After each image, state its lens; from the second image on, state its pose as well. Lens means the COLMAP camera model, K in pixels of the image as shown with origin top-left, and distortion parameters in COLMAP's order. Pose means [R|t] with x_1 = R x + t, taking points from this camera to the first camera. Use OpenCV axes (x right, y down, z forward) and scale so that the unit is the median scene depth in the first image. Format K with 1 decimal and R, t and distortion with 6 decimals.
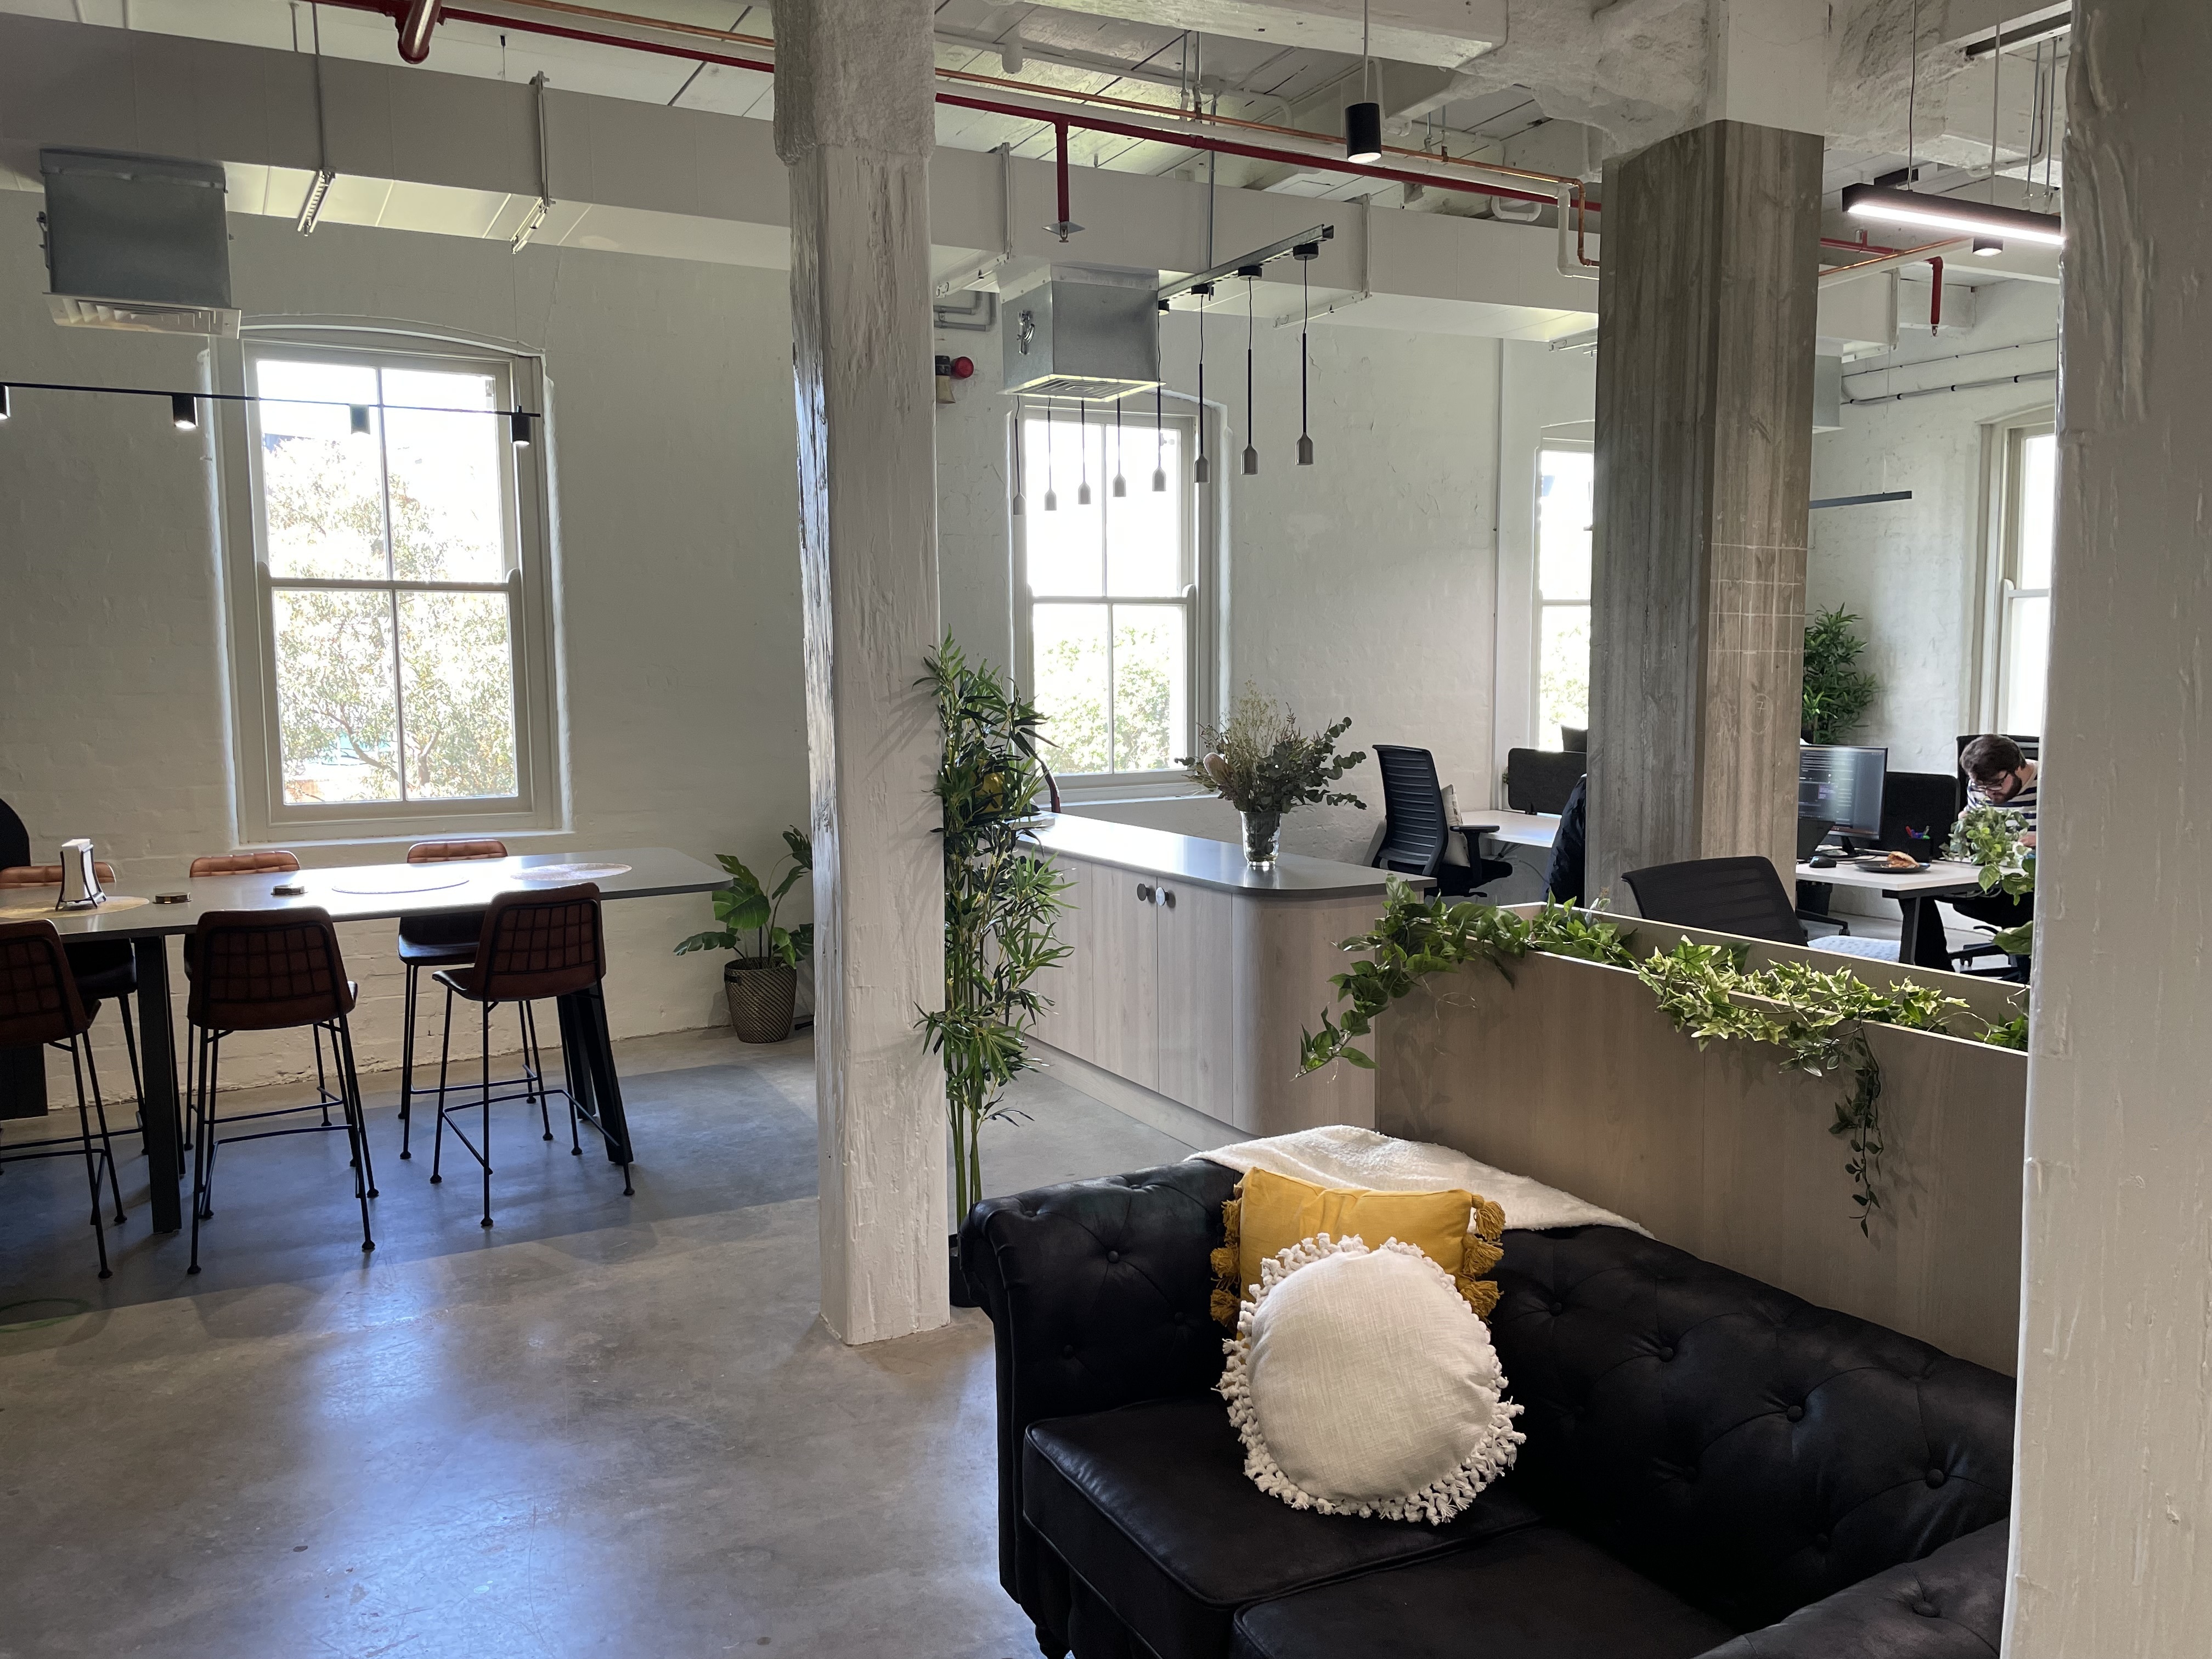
lens RADIAL K [[1664.3, 0, 1102.3], [0, 1664.3, 835.3], [0, 0, 1]] dist [0.004769, -0.018295]
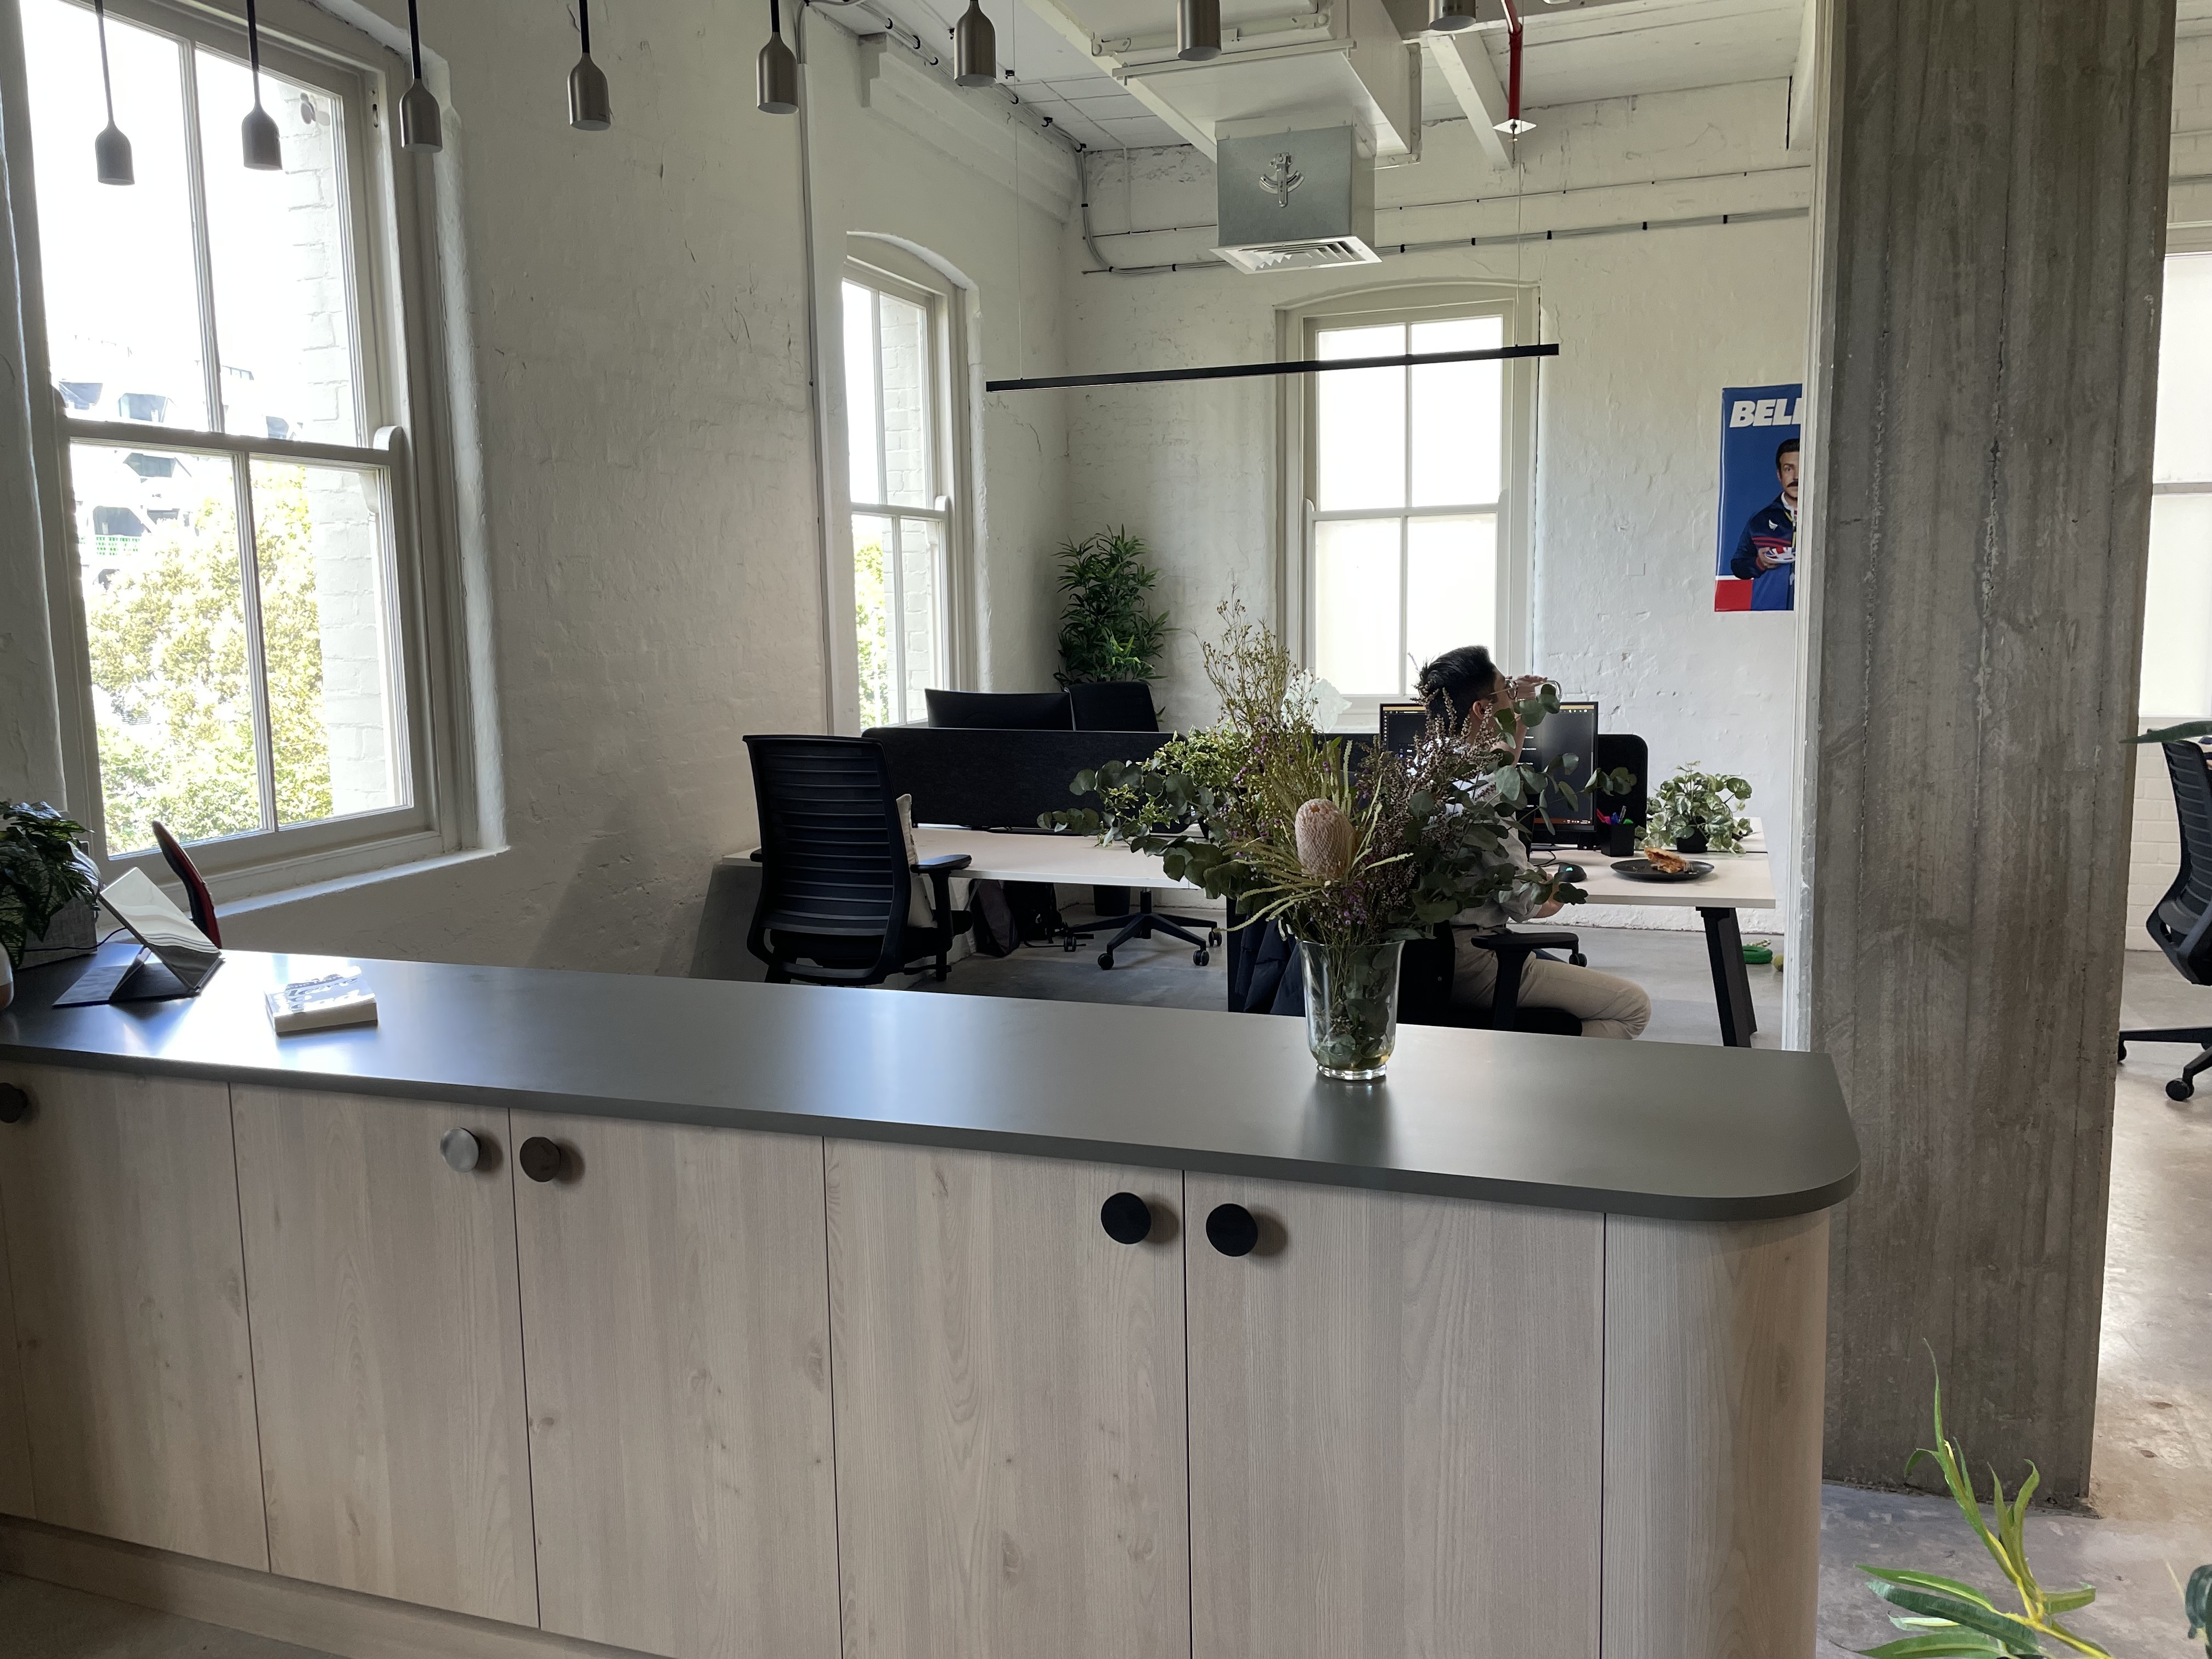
lens RADIAL K [[1664.3, 0, 1111.7], [0, 1664.3, 819.1], [0, 0, 1]] dist [0.004769, -0.018295]
pose [[0.727011, -0.088254, 0.680930, -0.214967], [0.078848, 0.995875, 0.044889, -0.066441], [-0.682083, 0.021055, 0.730971, 0.806243]]
